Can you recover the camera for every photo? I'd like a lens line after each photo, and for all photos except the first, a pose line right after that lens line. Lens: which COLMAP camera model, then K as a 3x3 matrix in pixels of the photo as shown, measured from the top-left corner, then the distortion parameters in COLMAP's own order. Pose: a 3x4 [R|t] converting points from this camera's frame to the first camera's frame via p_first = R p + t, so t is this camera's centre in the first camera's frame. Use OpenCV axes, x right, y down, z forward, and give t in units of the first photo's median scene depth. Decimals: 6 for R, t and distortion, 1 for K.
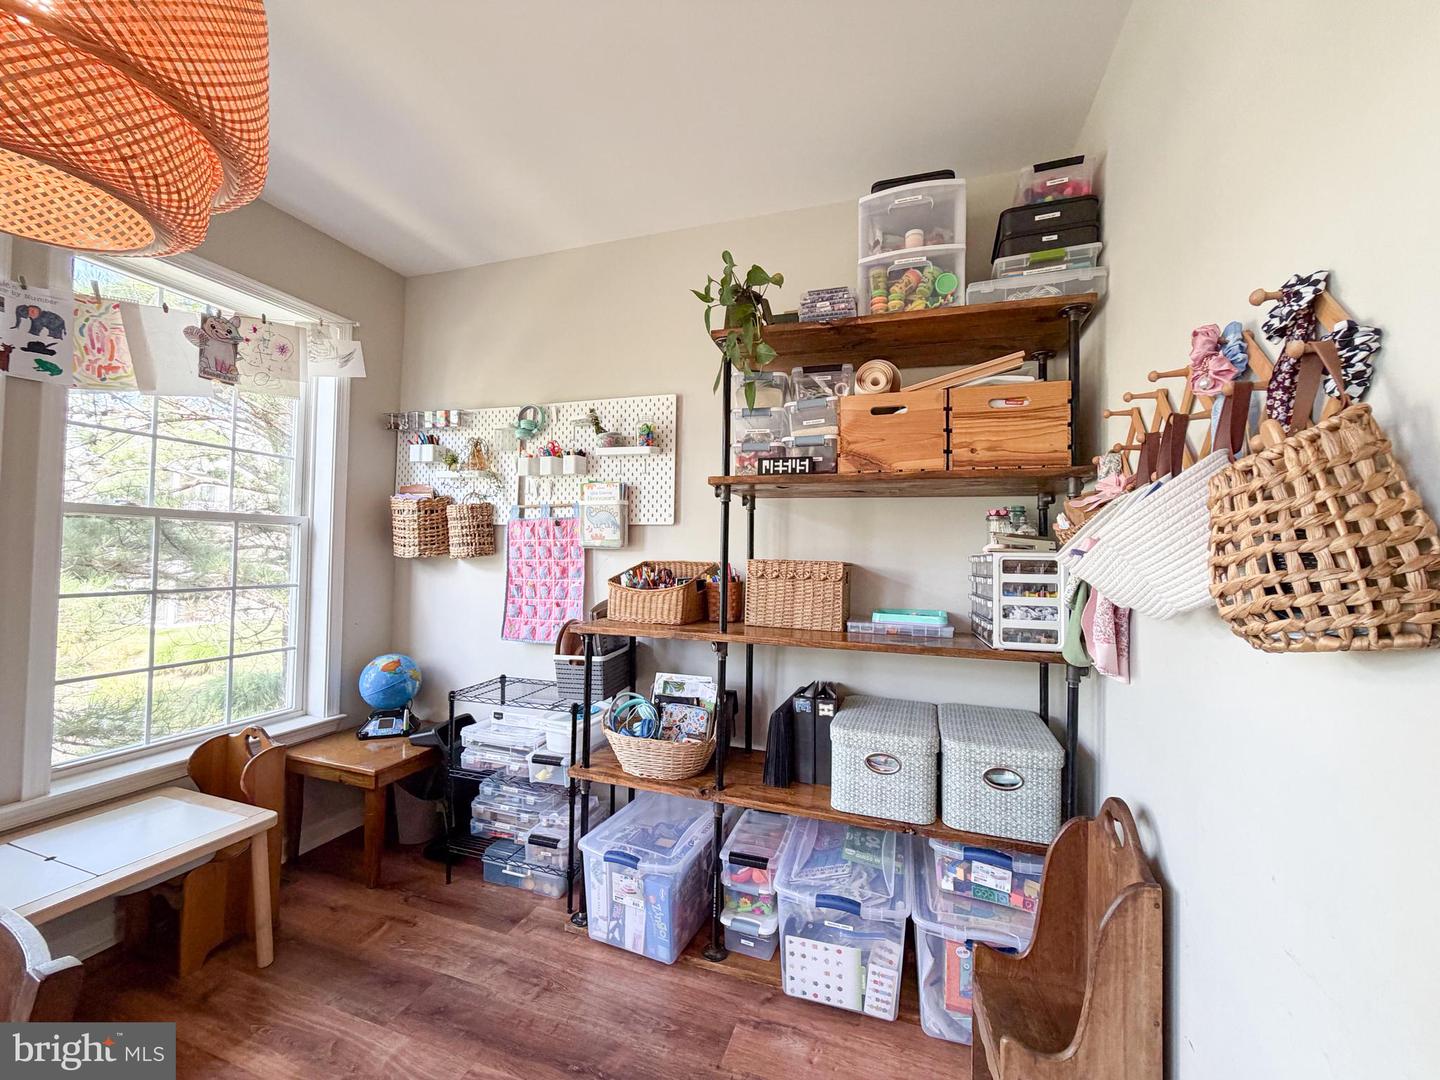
lens RADIAL K [[571.6, 0, 720.0], [0, 571.6, 540.0], [0, 0, 1]] dist [-0.001199, -0.000302]
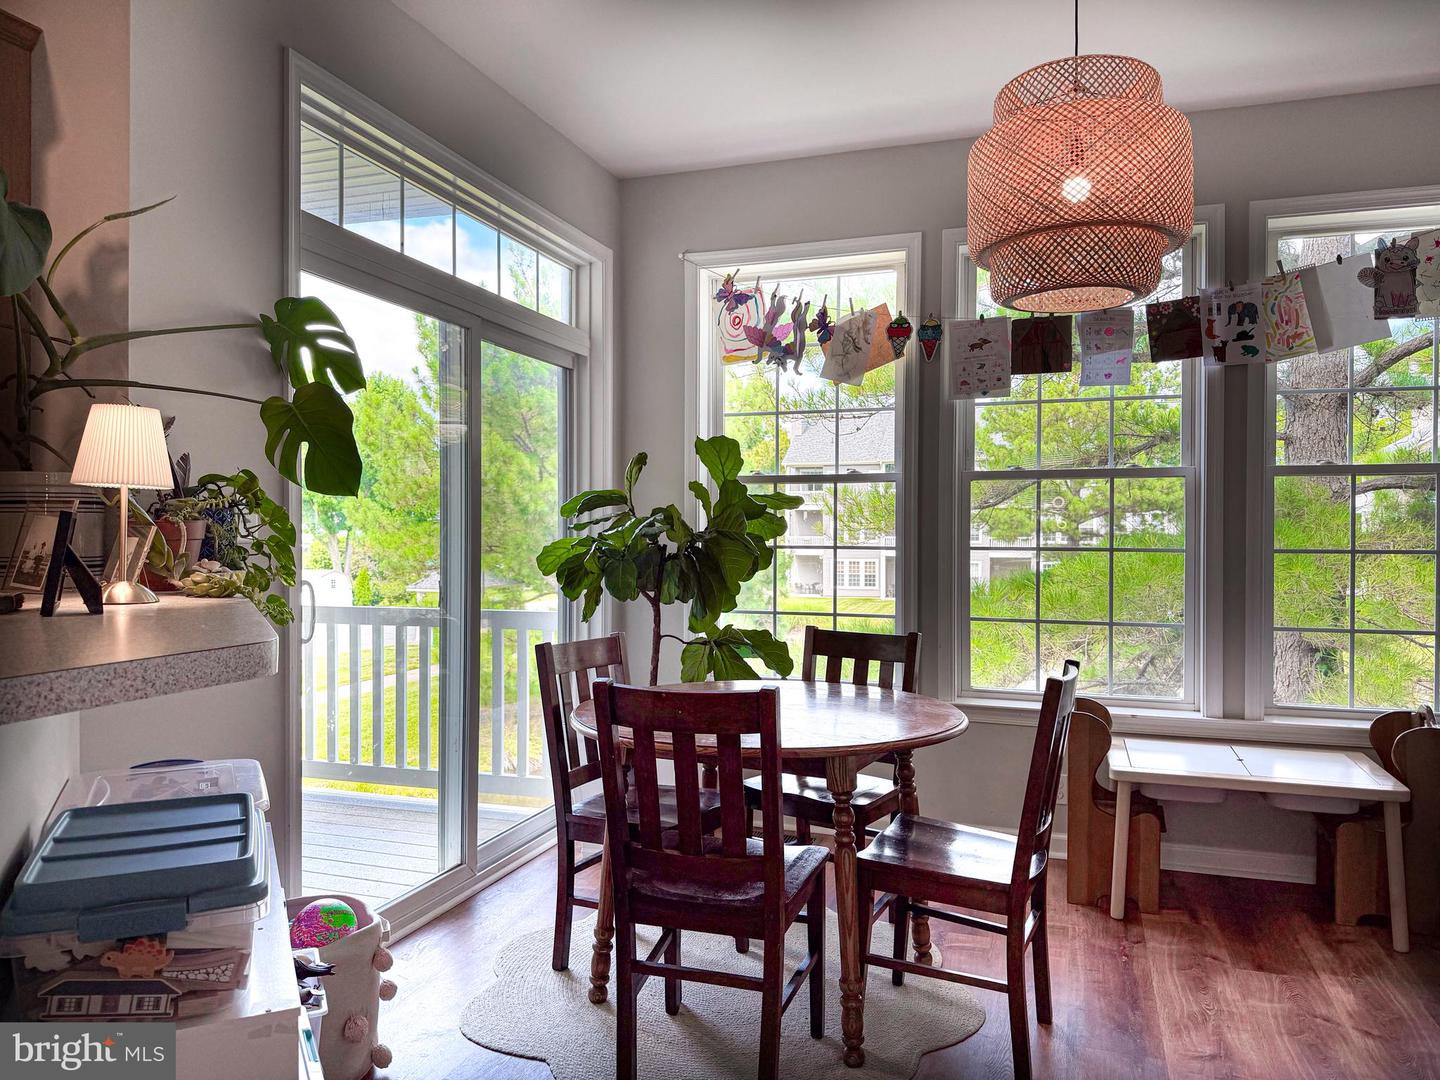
lens RADIAL K [[1009.7, 0, 720.0], [0, 1009.7, 540.0], [0, 0, 1]] dist [0.066874, -0.196464]
pose [[0.001908, -0.019336, -0.999811, 0.613349], [0.021643, 0.999580, -0.019290, 0.070286], [0.999764, -0.021602, 0.002326, -0.065594]]
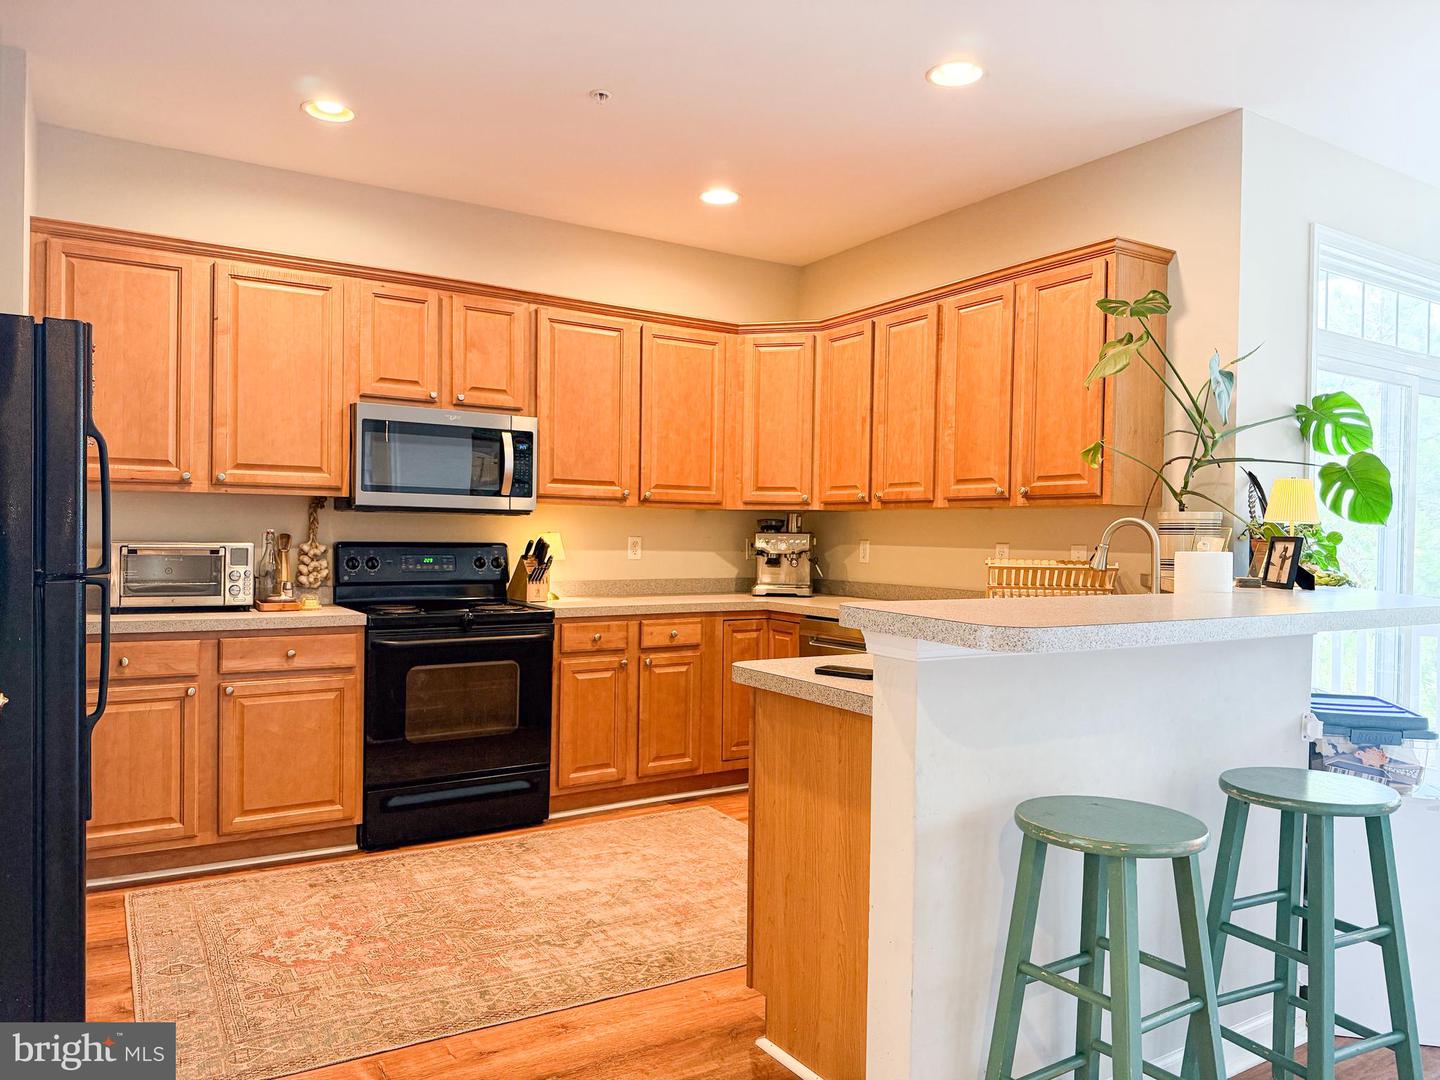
lens RADIAL K [[981.2, 0, 720.0], [0, 981.2, 540.0], [0, 0, 1]] dist [0.060898, 0.000018]
pose [[-0.627684, -0.027884, -0.777969, 1.331655], [-0.014578, 0.999604, -0.024065, 0.076013], [0.778332, -0.003764, -0.627842, -0.227373]]
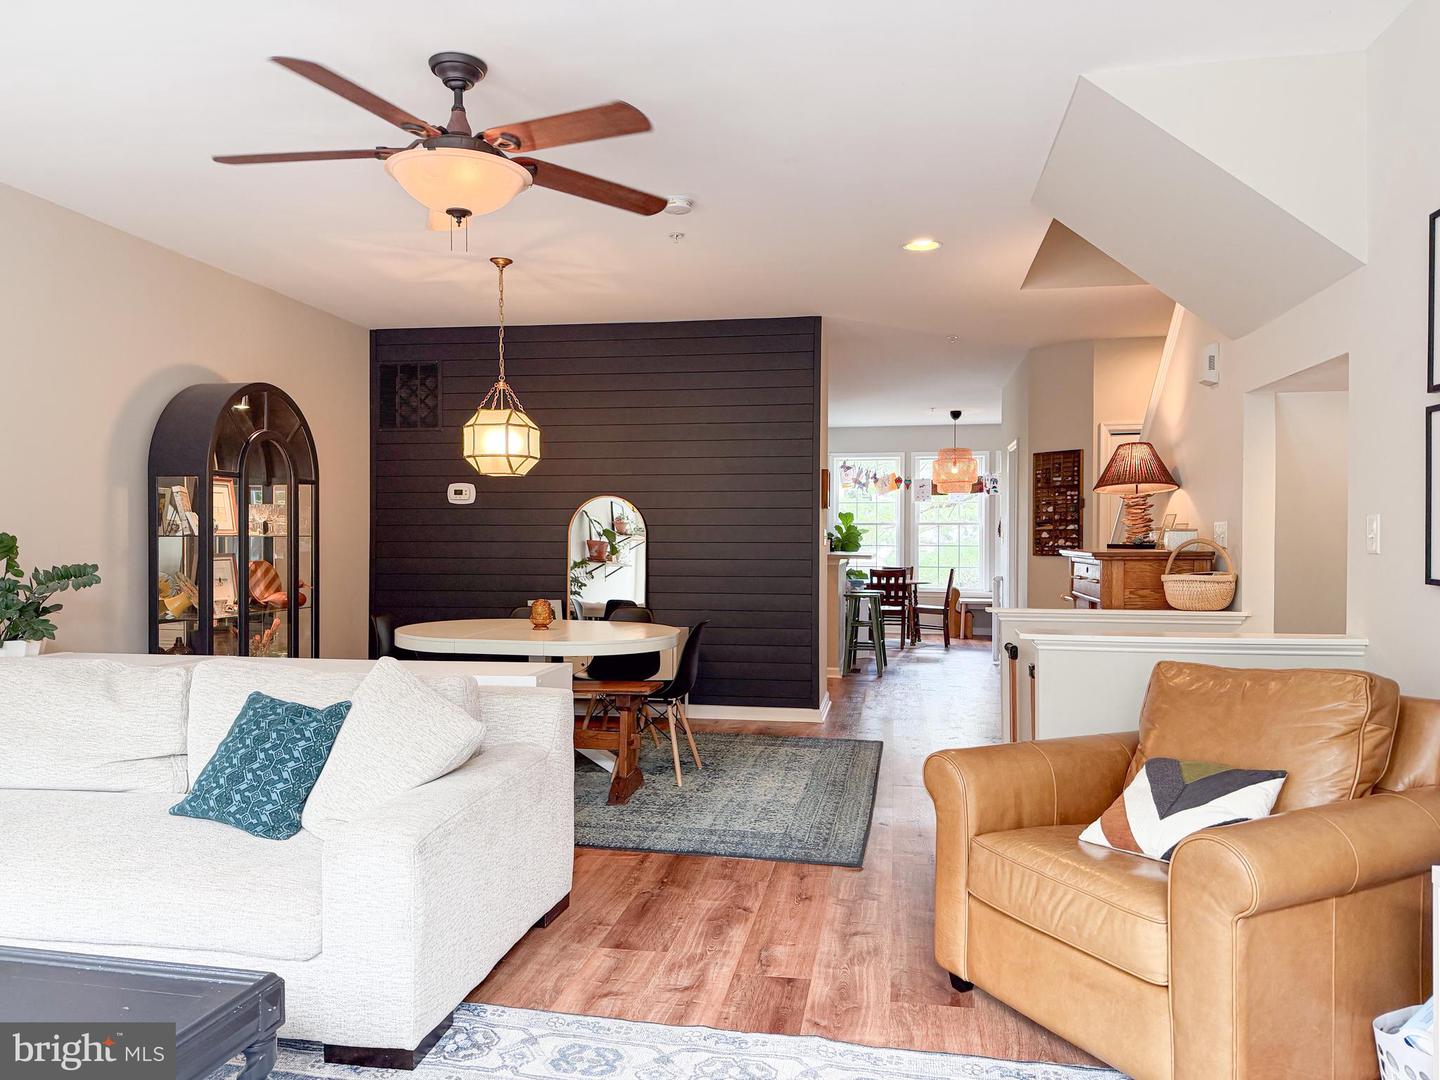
lens RADIAL K [[1009.7, 0, 720.0], [0, 1009.7, 540.0], [0, 0, 1]] dist [0.066874, -0.196464]
pose [[0.169588, -0.025818, -0.985177, 4.168222], [0.025622, 0.999434, -0.021781, 0.121710], [0.985182, -0.021548, 0.170153, -1.638769]]
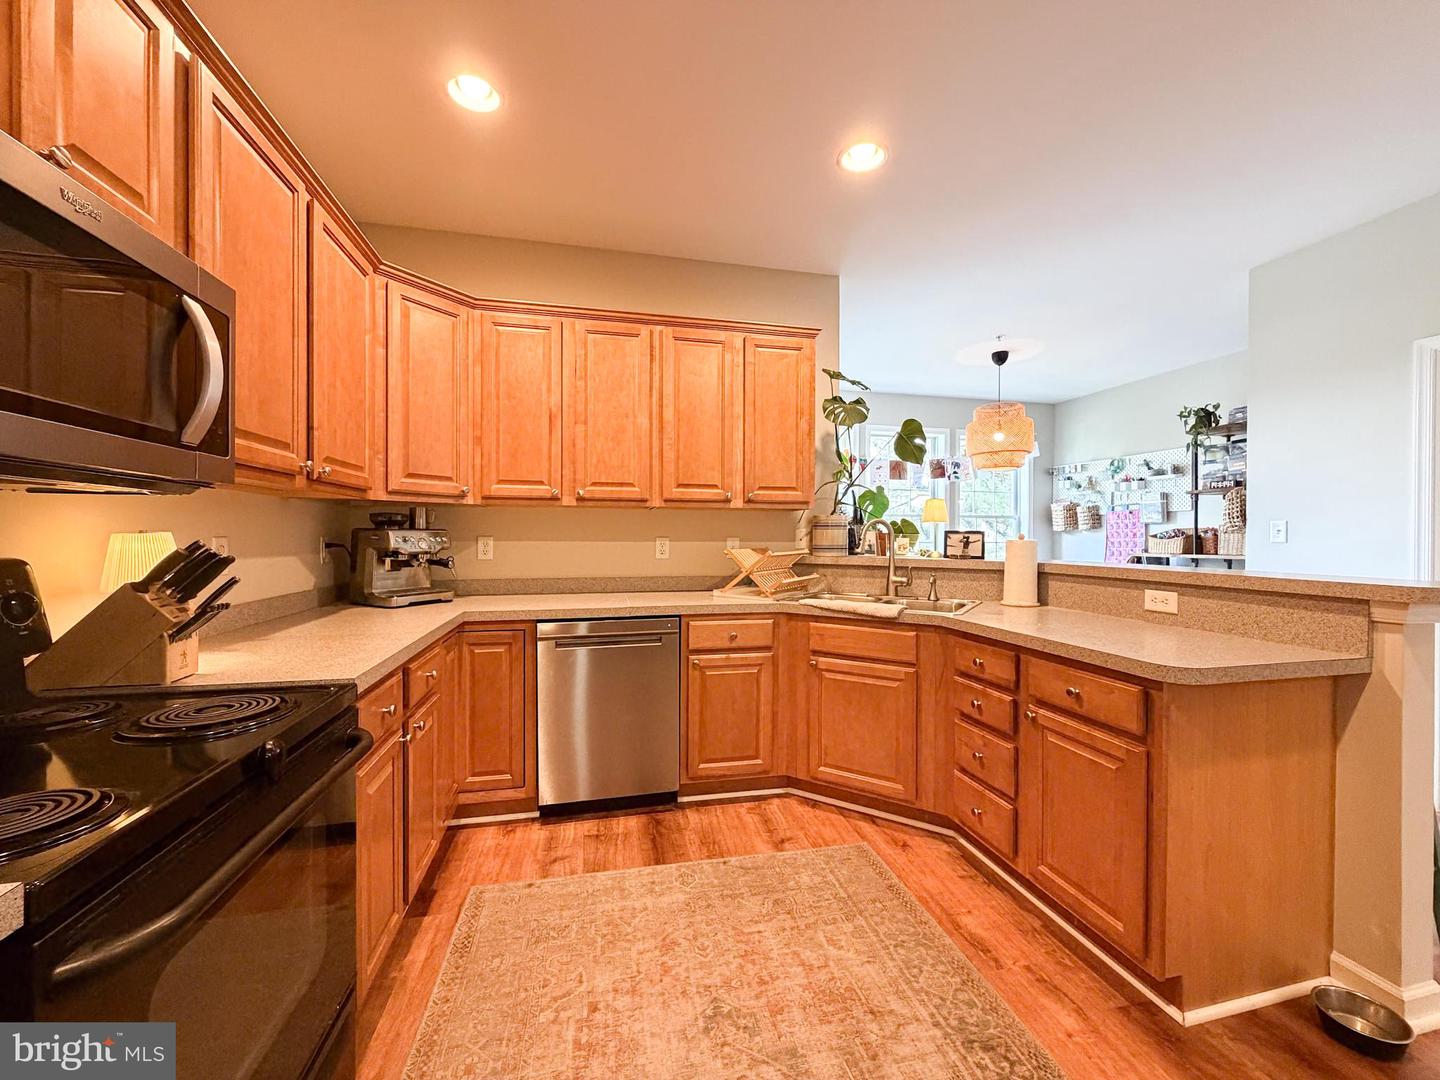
lens RADIAL K [[572.2, 0, 720.0], [0, 572.2, 540.0], [0, 0, 1]] dist [-0.000533, -0.000092]
pose [[0.522514, -0.012459, -0.852539, 0.786090], [0.023450, 0.999725, -0.000237, 0.040987], [0.852308, -0.019868, 0.522663, -1.530145]]
